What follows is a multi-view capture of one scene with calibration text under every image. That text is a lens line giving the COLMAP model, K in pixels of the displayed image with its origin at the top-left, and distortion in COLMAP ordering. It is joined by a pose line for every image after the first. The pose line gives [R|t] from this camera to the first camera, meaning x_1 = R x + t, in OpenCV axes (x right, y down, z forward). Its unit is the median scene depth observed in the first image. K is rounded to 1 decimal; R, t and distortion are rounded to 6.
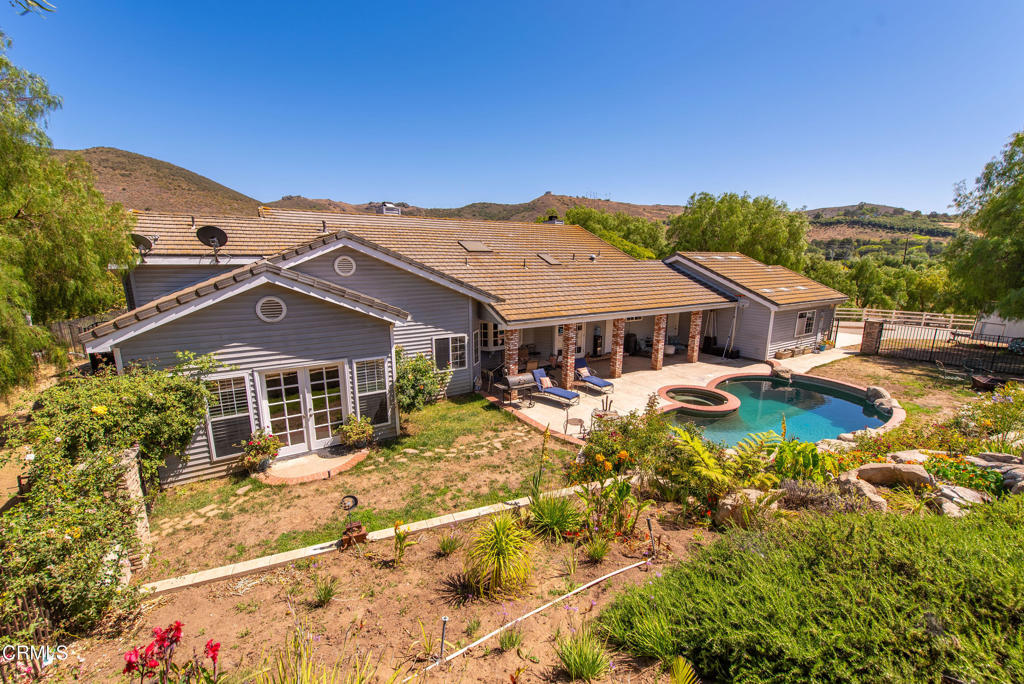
lens RADIAL K [[405.6, 0, 512.0], [0, 405.6, 342.0], [0, 0, 1]] dist [0.021280, -0.007901]
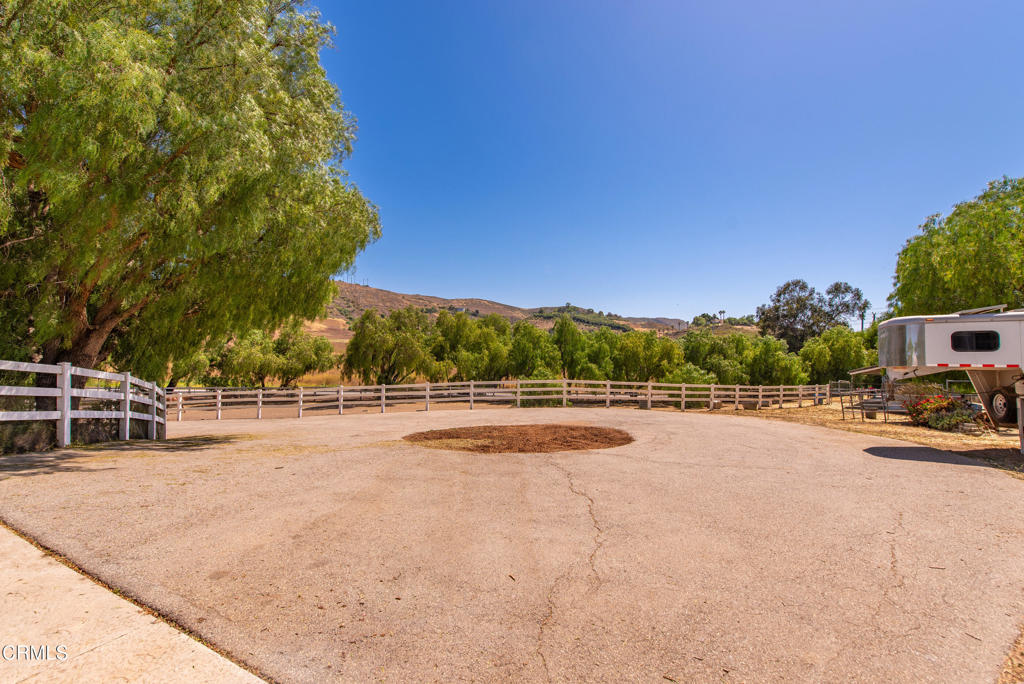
lens RADIAL K [[405.6, 0, 512.0], [0, 405.6, 342.0], [0, 0, 1]] dist [0.021280, -0.007901]
pose [[0.855905, 0.010214, 0.517033, 0.399456], [0.099236, 0.977980, -0.183598, -0.030925], [-0.507523, 0.208450, 0.836044, 0.441761]]
